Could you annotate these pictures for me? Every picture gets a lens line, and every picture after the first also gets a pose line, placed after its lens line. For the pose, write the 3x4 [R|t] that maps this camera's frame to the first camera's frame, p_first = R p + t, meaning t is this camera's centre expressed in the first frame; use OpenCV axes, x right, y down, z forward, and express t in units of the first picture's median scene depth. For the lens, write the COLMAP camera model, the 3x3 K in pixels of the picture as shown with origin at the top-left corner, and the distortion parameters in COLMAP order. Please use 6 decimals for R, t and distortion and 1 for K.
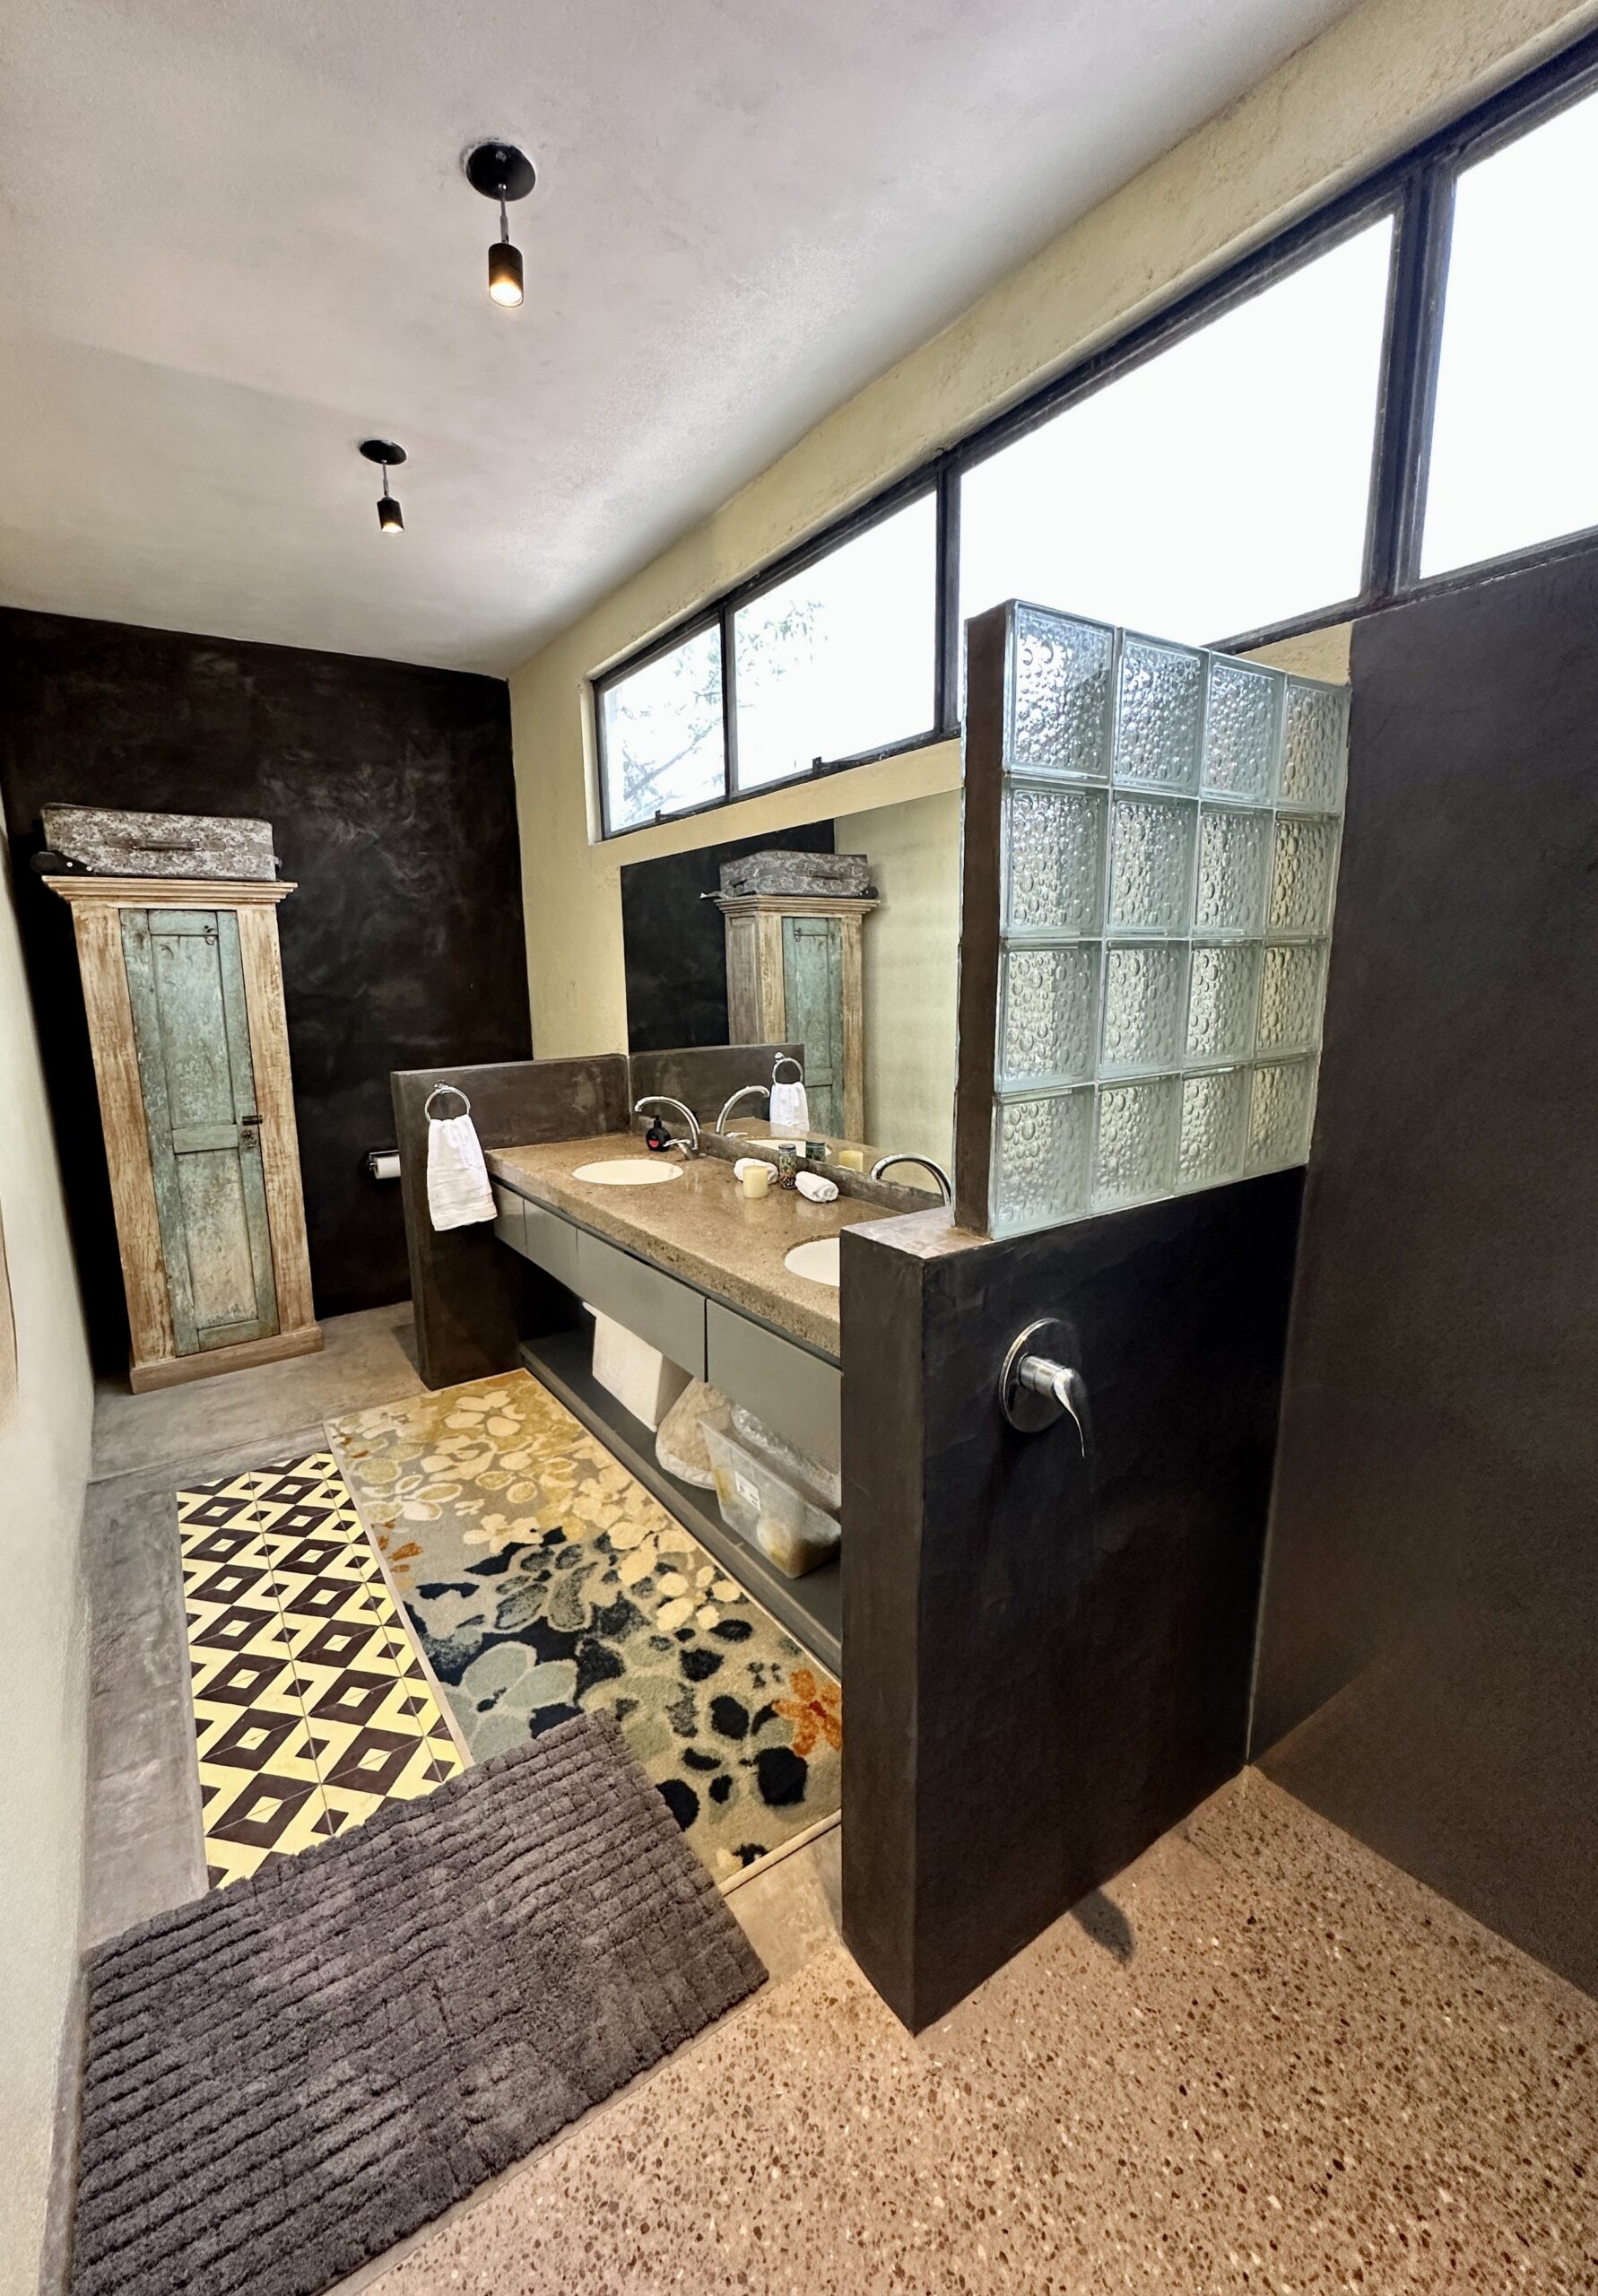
lens RADIAL K [[924.7, 0, 794.8], [0, 924.7, 1139.2], [0, 0, 1]] dist [-0.001200, -0.000082]
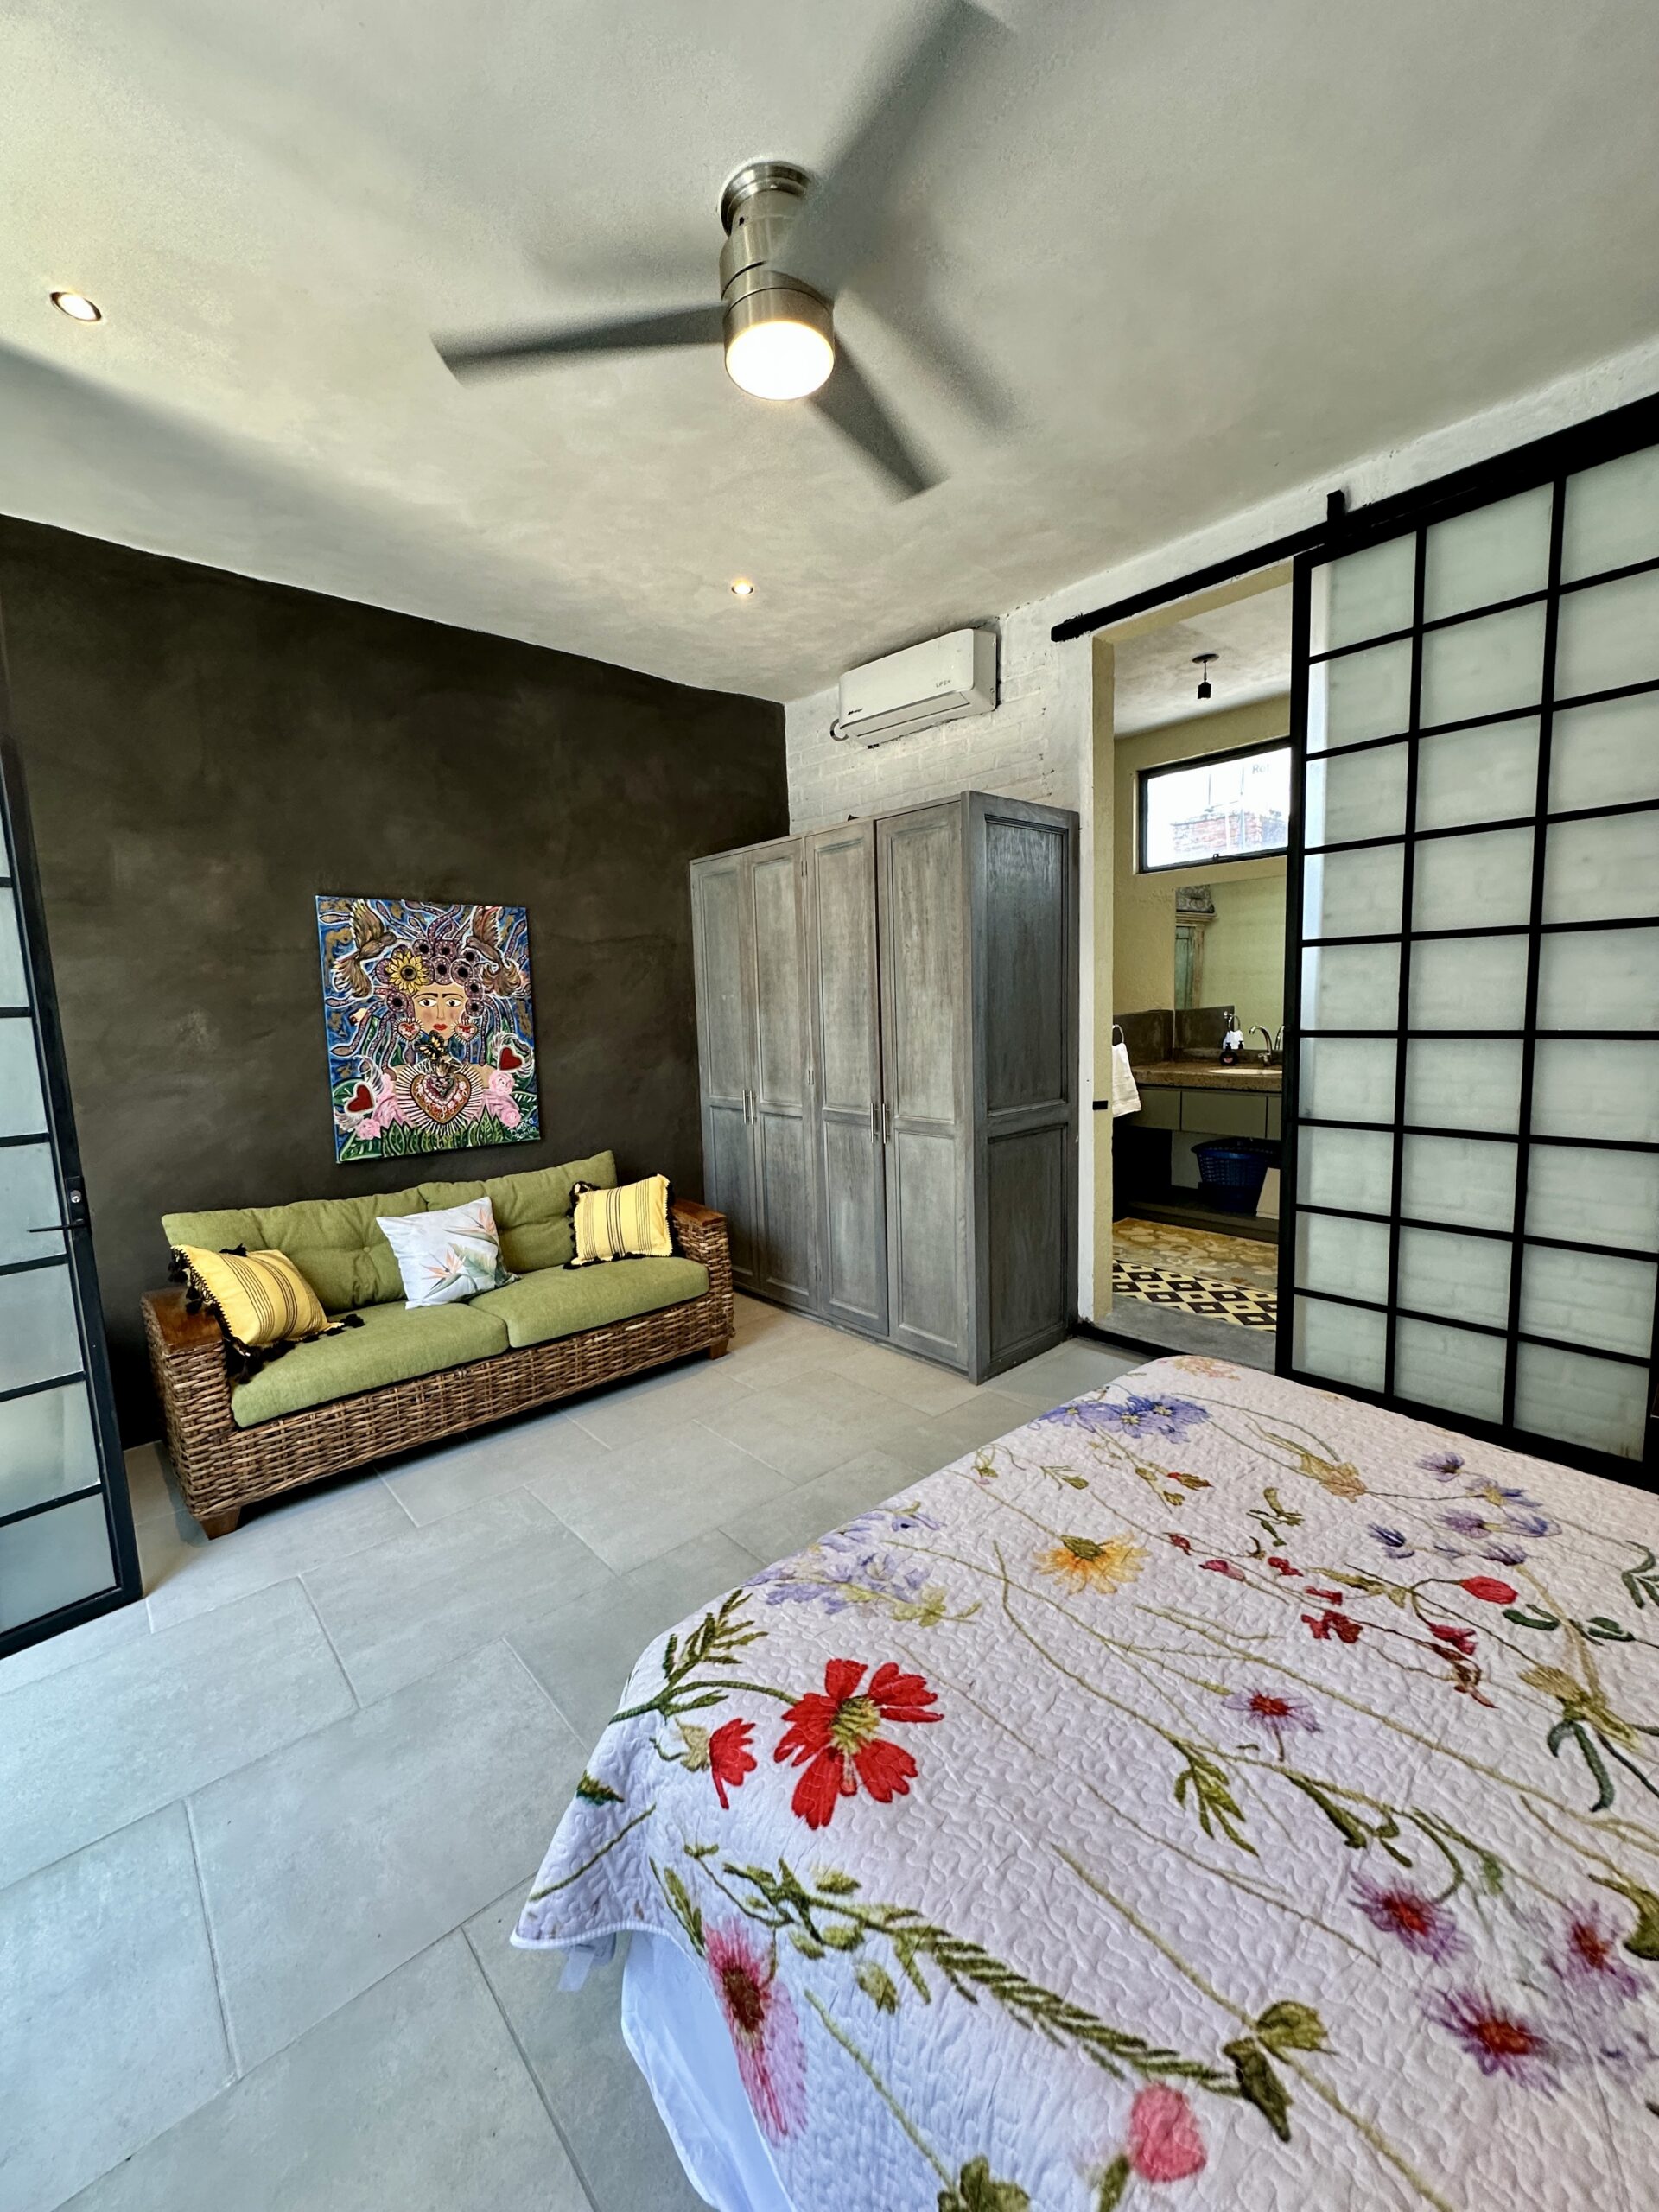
lens RADIAL K [[887.5, 0, 827.7], [0, 887.5, 1105.4], [0, 0, 1]] dist [-0.002316, 0.000121]
pose [[0.993020, -0.040038, 0.110941, -1.293694], [0.047485, 0.996734, -0.065315, 0.191188], [-0.107963, 0.070127, 0.991678, -0.539039]]
